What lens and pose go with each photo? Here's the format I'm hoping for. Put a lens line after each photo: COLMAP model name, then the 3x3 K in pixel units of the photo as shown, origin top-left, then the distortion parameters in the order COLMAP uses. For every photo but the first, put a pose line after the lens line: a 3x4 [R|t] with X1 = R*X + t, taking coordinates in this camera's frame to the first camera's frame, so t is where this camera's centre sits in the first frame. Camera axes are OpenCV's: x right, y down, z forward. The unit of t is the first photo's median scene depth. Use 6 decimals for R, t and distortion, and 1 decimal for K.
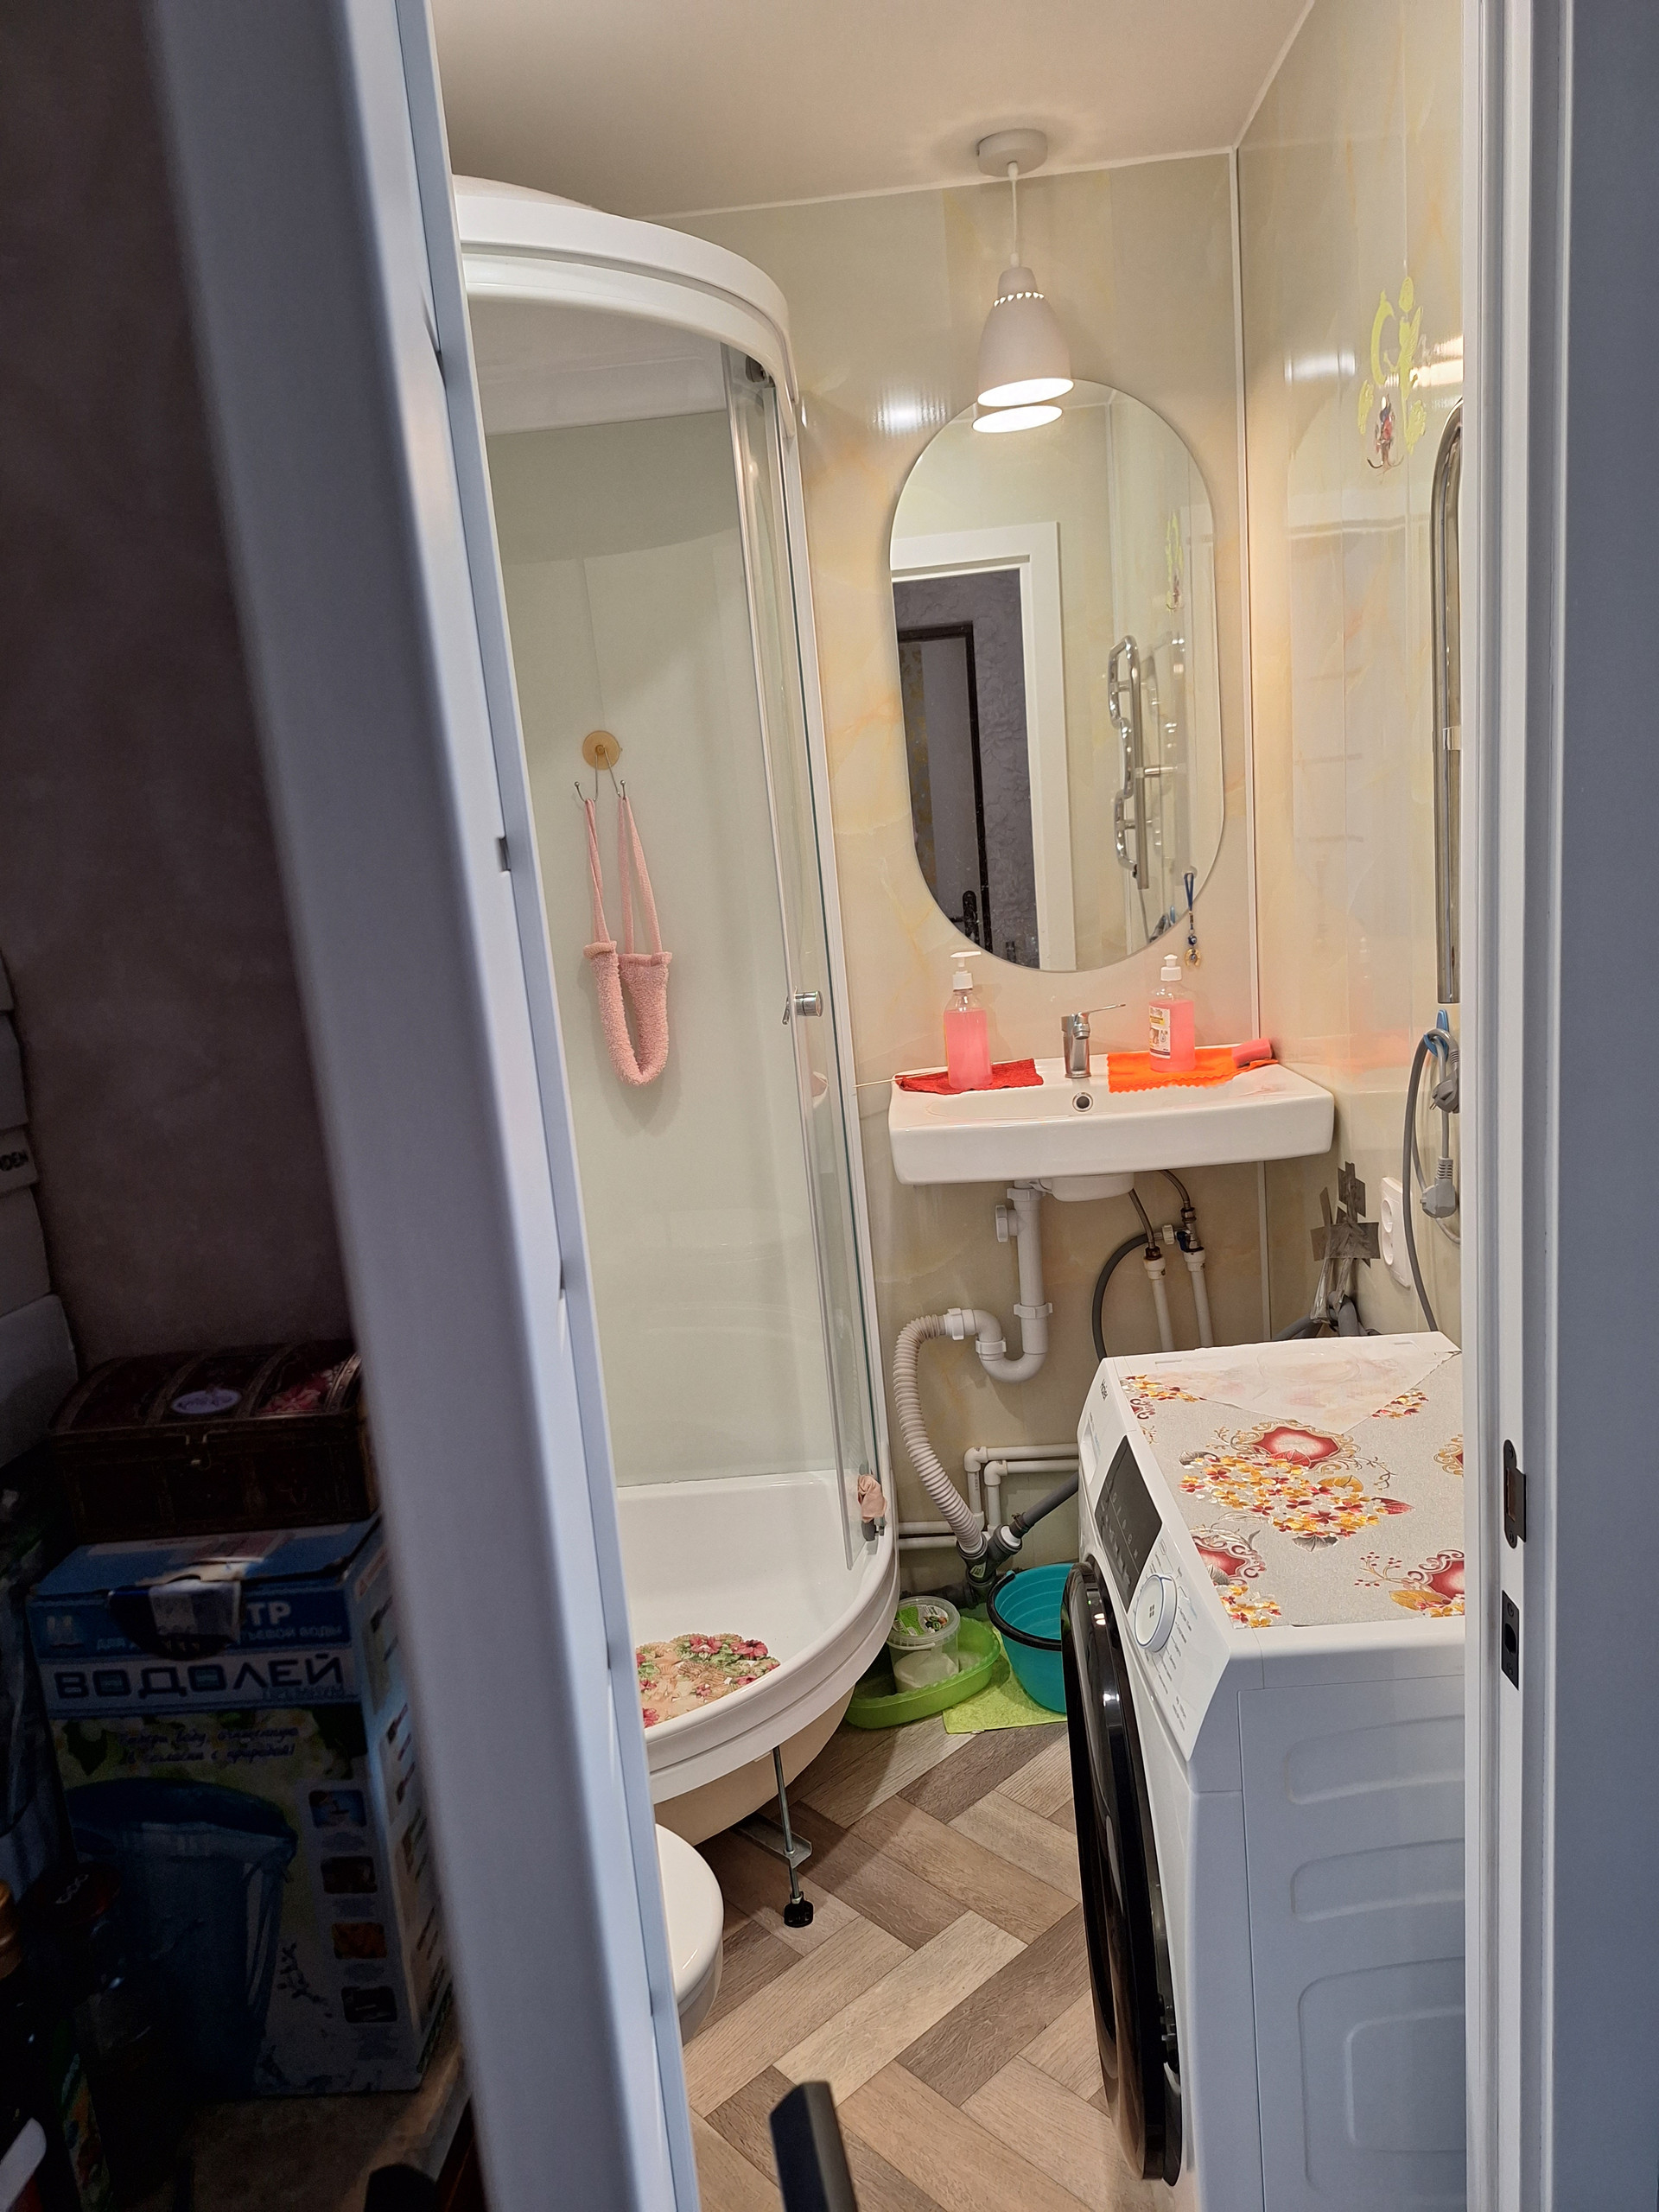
lens RADIAL K [[1522.1, 0, 813.7], [0, 1522.1, 1090.1], [0, 0, 1]] dist [0.131863, -0.198746]
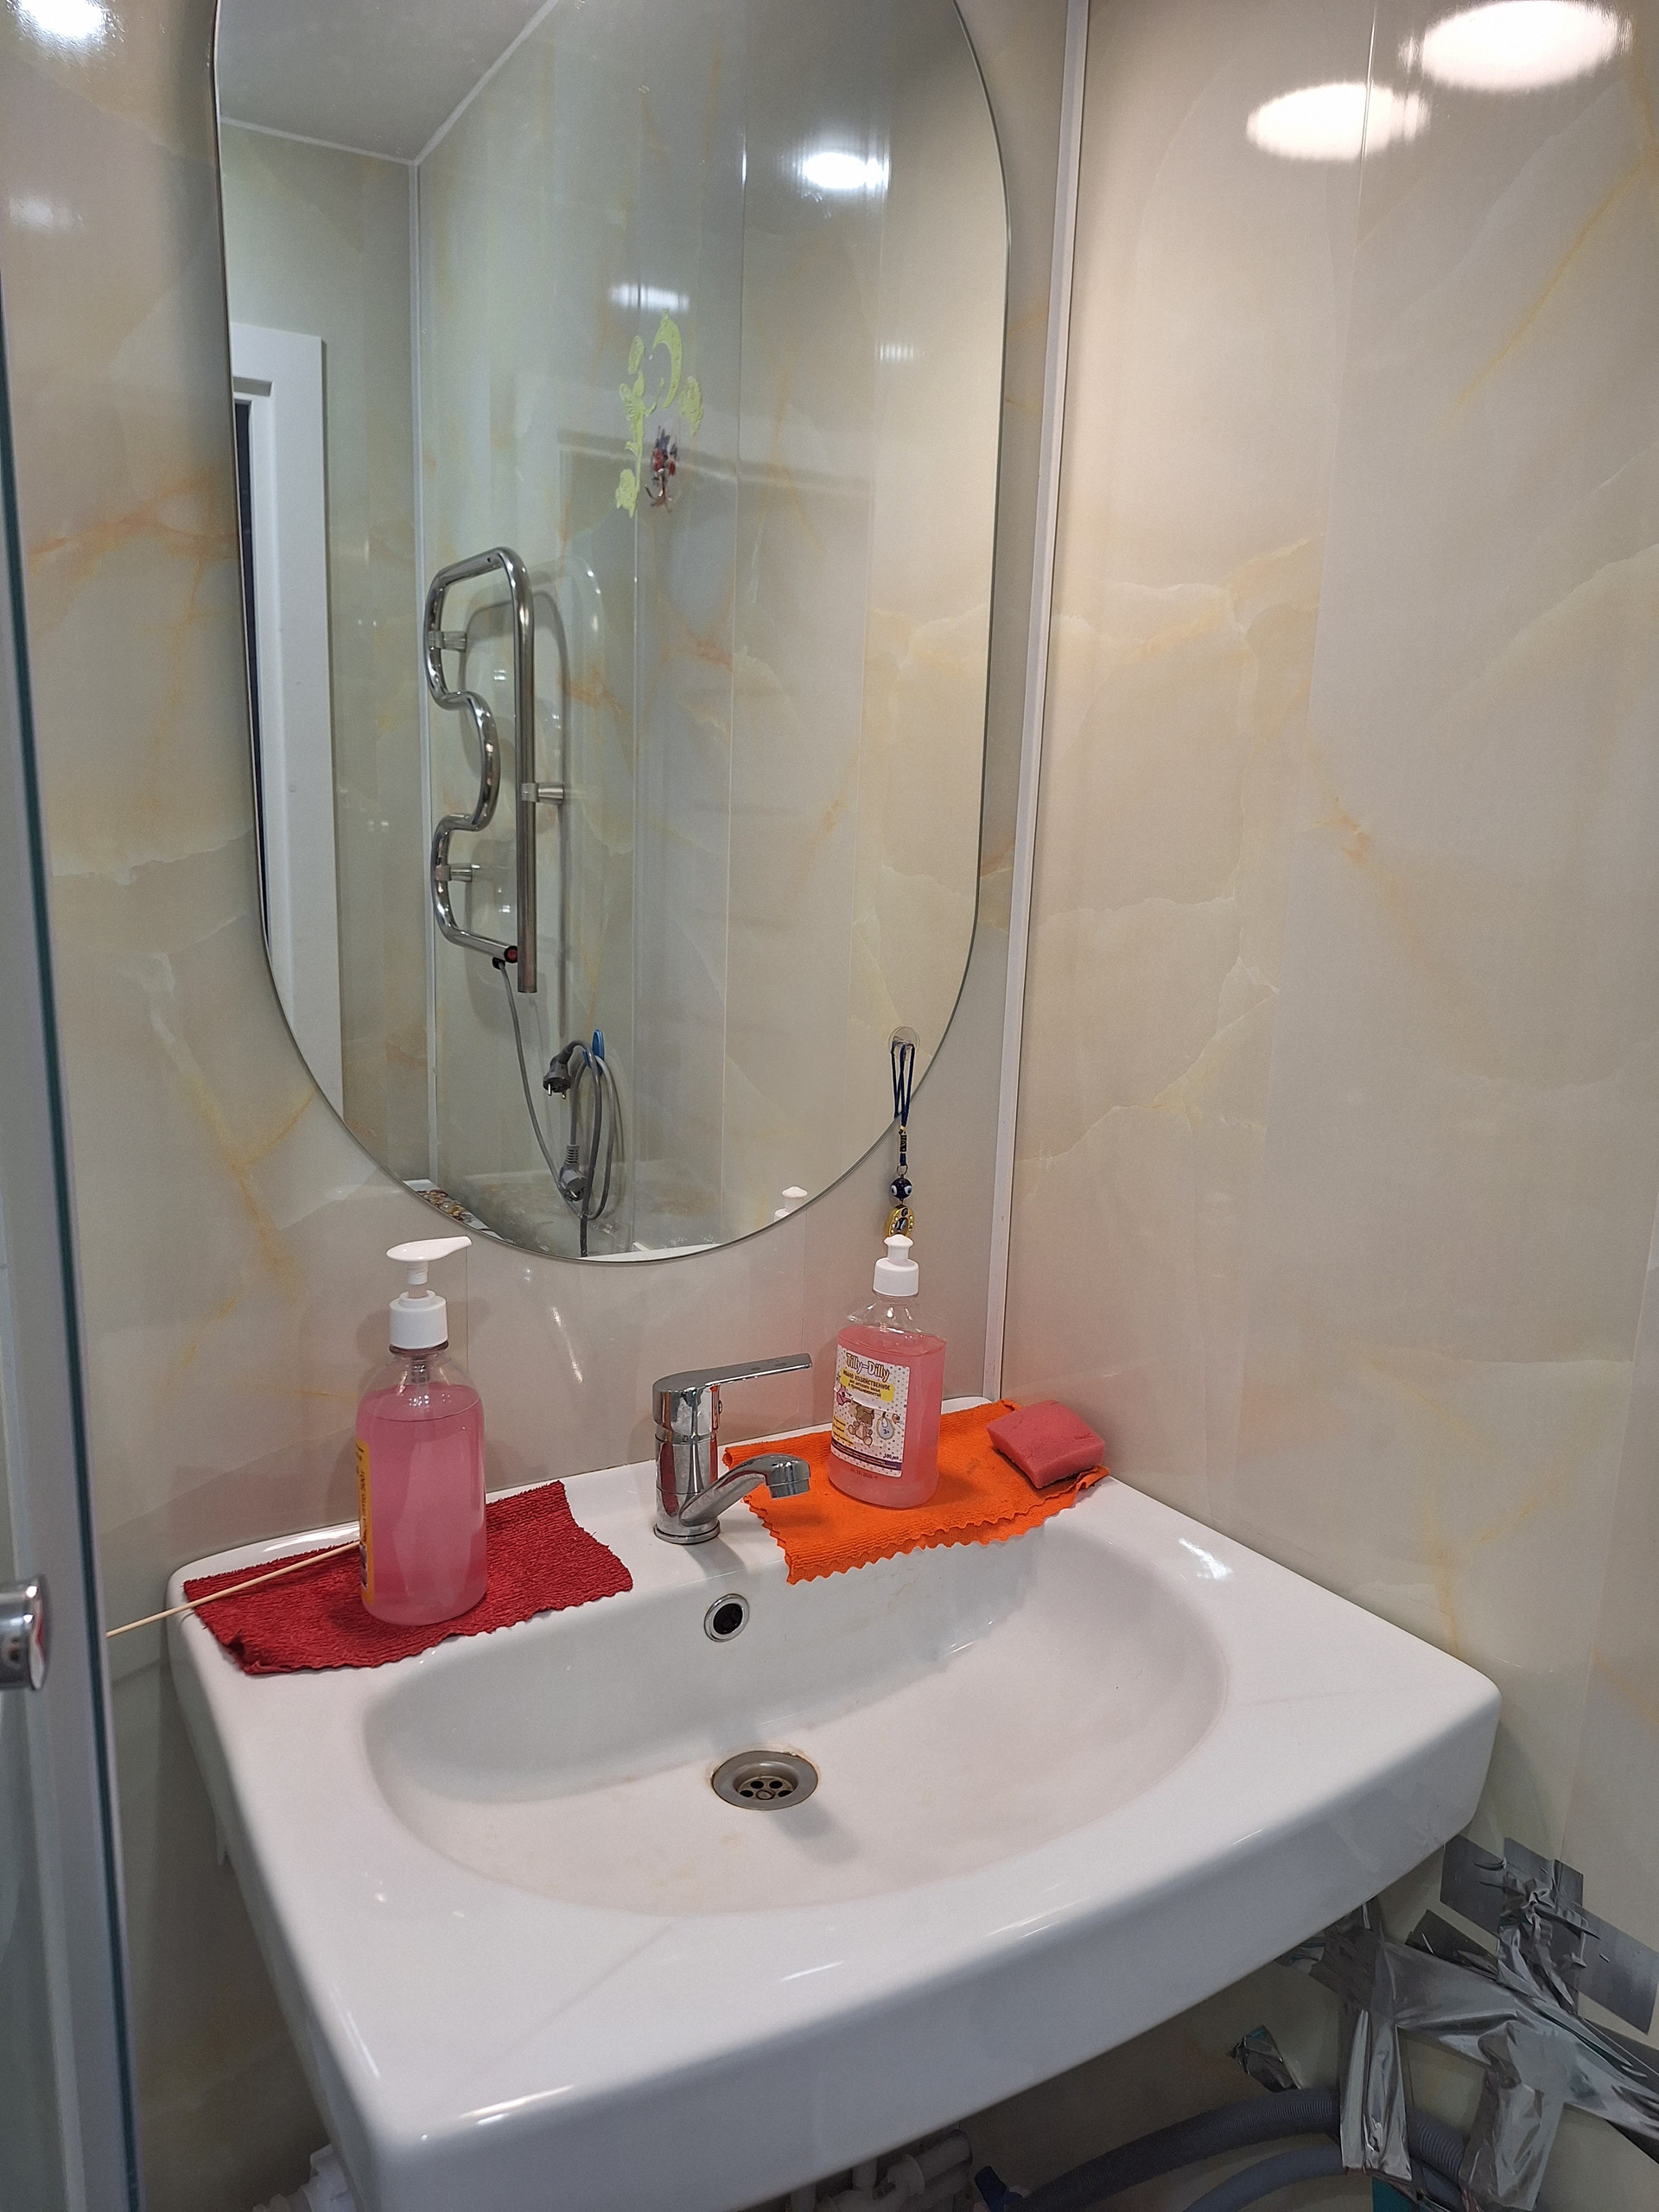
lens RADIAL K [[1522.1, 0, 813.7], [0, 1522.1, 1090.1], [0, 0, 1]] dist [0.131863, -0.198746]
pose [[0.816499, 0.007917, 0.577292, -0.035925], [-0.000560, 0.999916, -0.012922, -0.119251], [-0.577346, 0.010227, 0.816435, 0.636814]]
